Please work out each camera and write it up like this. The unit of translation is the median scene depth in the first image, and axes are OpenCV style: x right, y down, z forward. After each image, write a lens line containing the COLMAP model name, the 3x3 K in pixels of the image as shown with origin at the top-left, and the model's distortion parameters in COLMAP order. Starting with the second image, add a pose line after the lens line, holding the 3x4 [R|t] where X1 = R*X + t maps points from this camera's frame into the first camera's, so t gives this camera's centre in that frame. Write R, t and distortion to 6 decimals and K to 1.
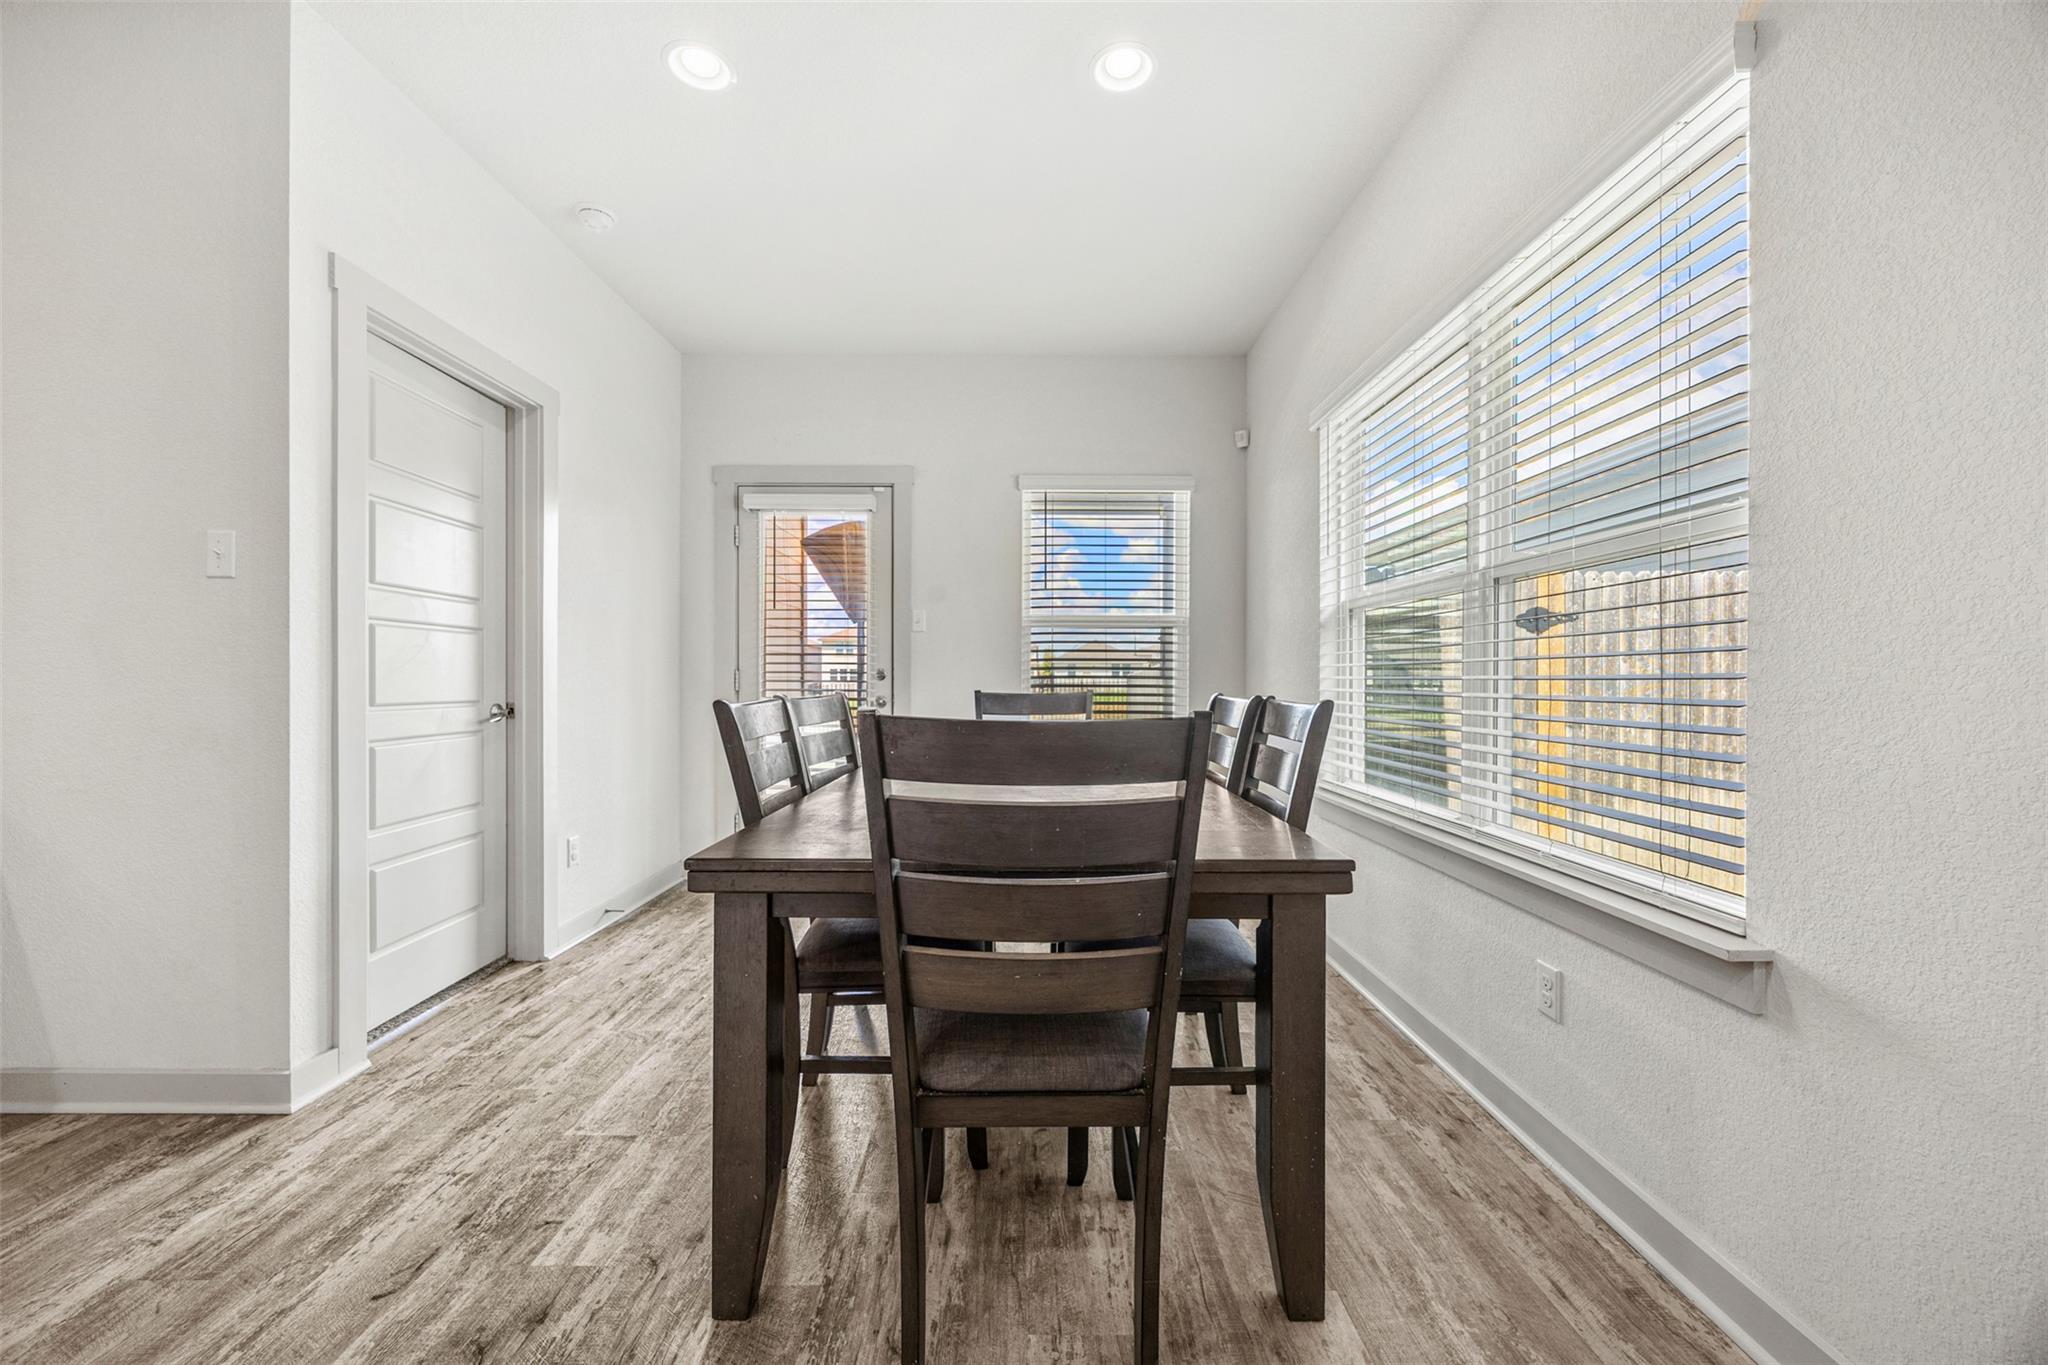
lens RADIAL K [[763.4, 0, 1032.0], [0, 763.4, 679.5], [0, 0, 1]] dist [0.001465, 0.000019]
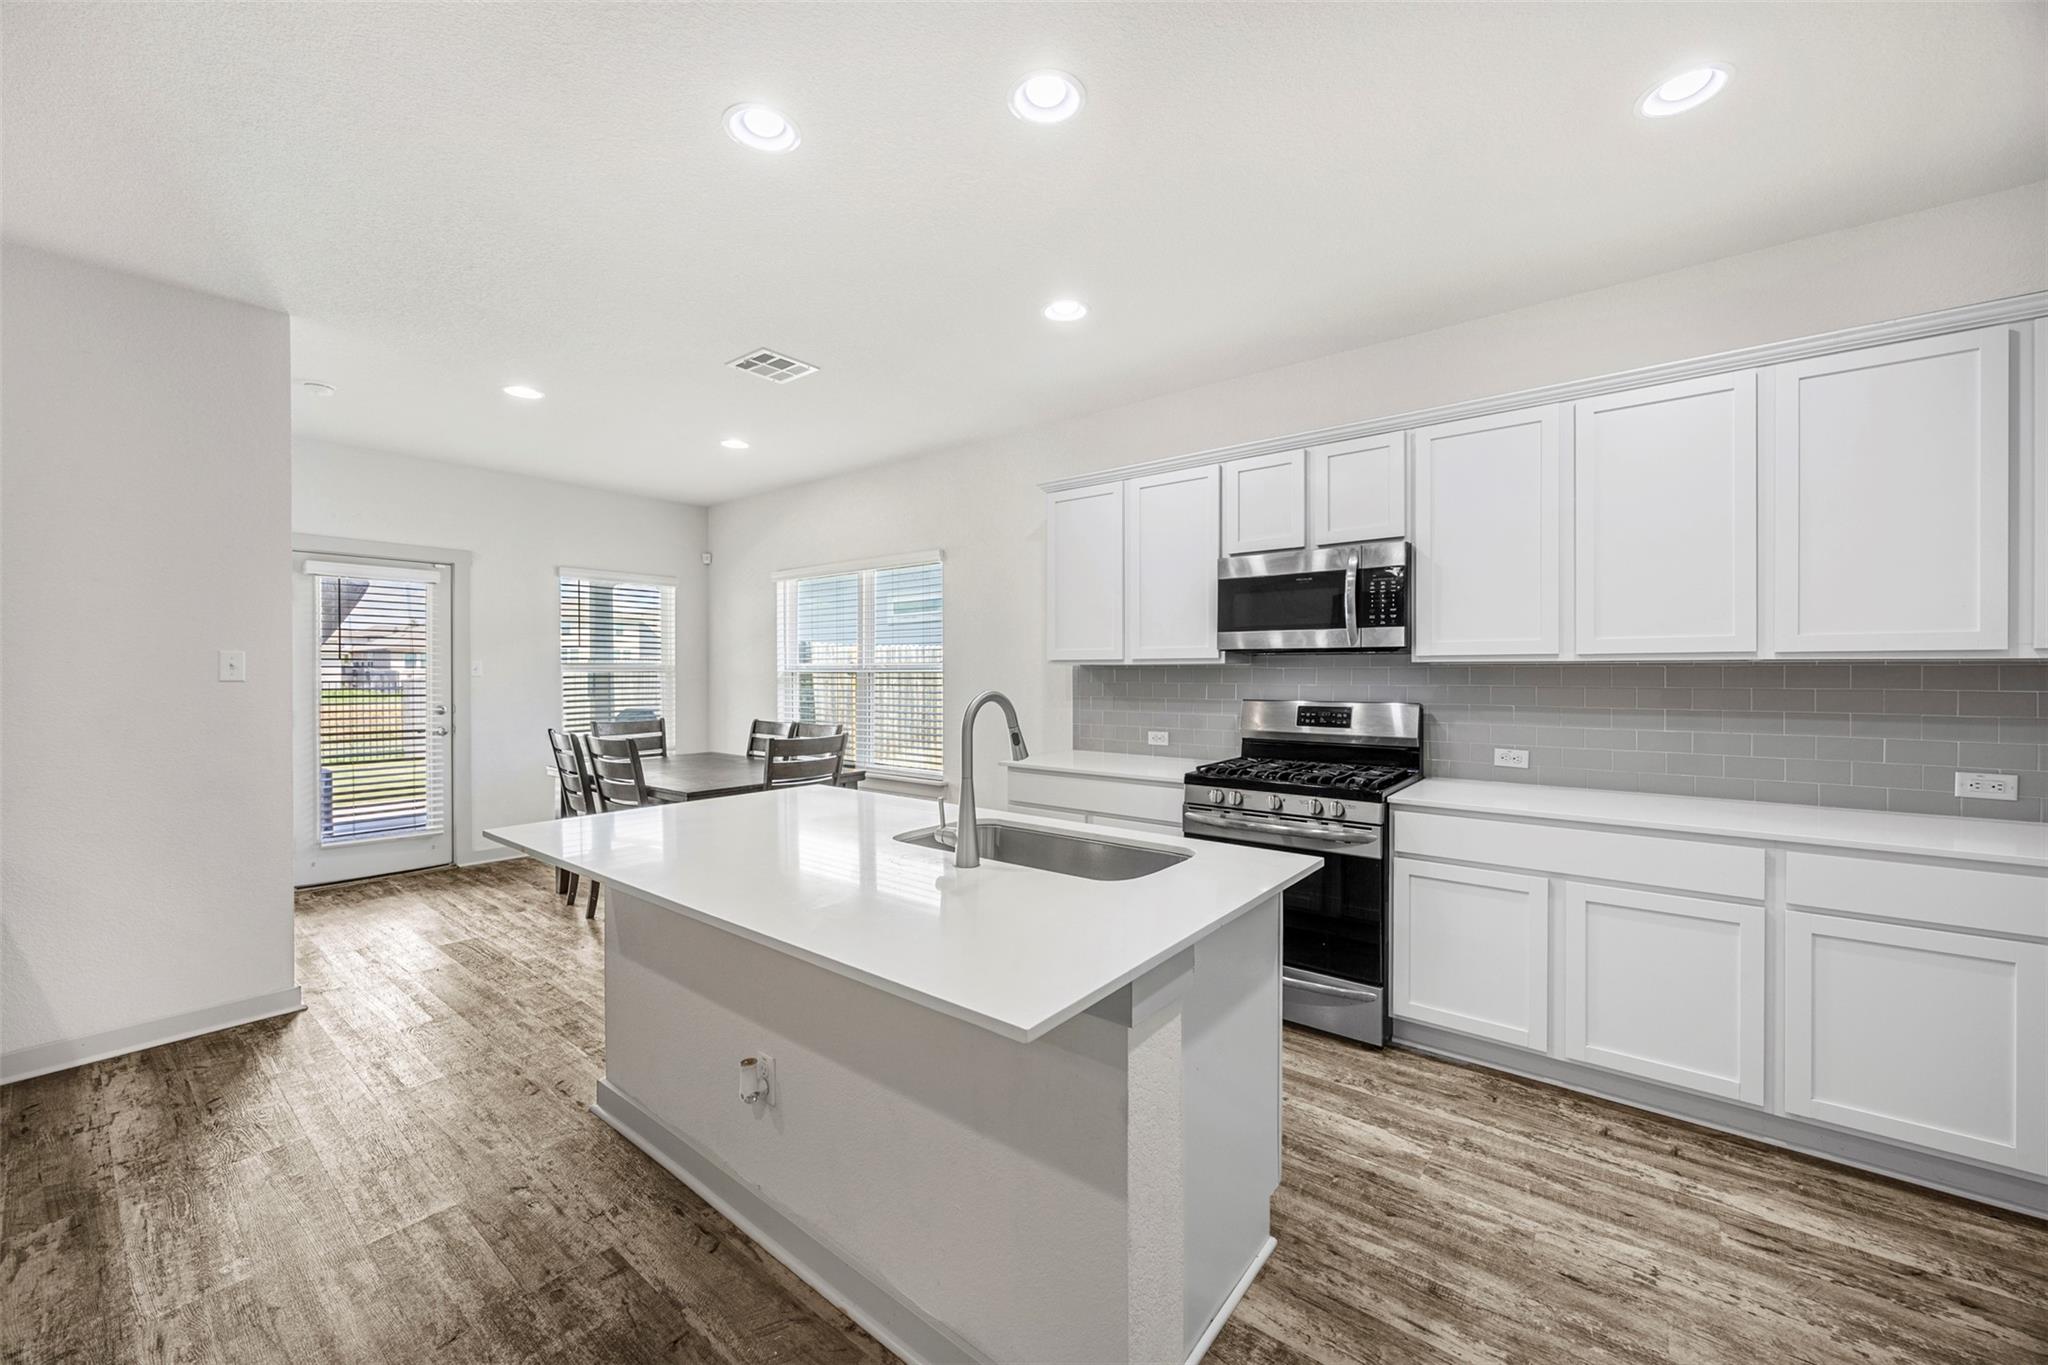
lens RADIAL K [[800.5, 0, 1021.4], [0, 800.5, 666.8], [0, 0, 1]] dist [0.001642, 0.001006]
pose [[0.640143, -0.001314, 0.768255, -0.628084], [0.002538, 0.999997, -0.000405, -0.079997], [-0.768251, 0.002209, 0.640144, -0.622466]]
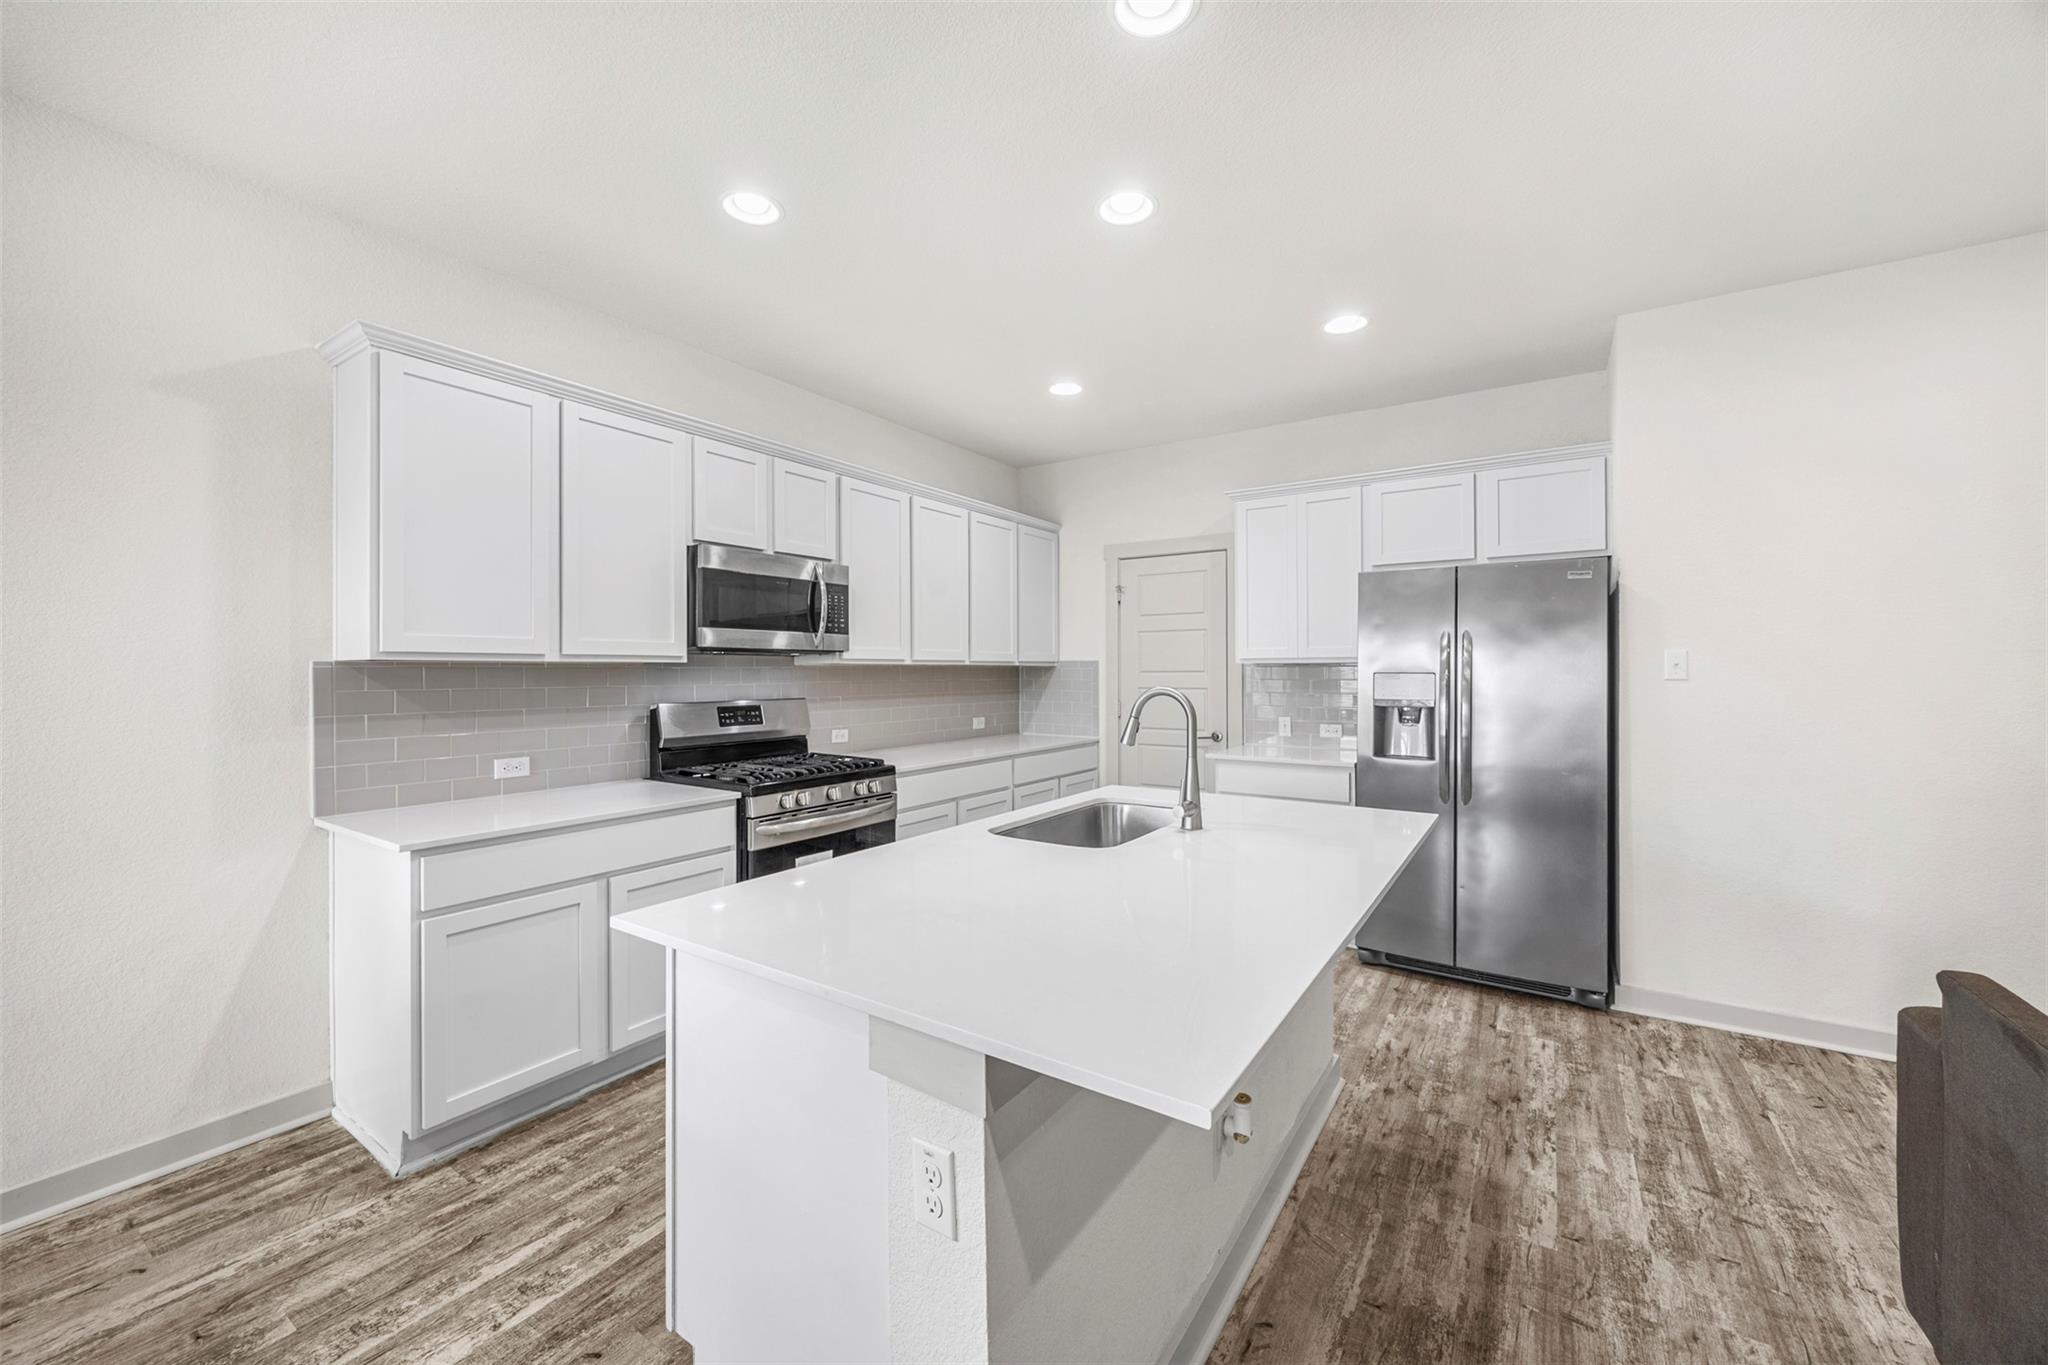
lens RADIAL K [[800.5, 0, 1023.3], [0, 800.5, 677.1], [0, 0, 1]] dist [0.001642, 0.001006]
pose [[-0.832220, -0.011206, 0.554332, -0.500069], [-0.006832, 0.999927, 0.009957, -0.079255], [-0.554403, 0.004499, -0.832236, 0.266817]]
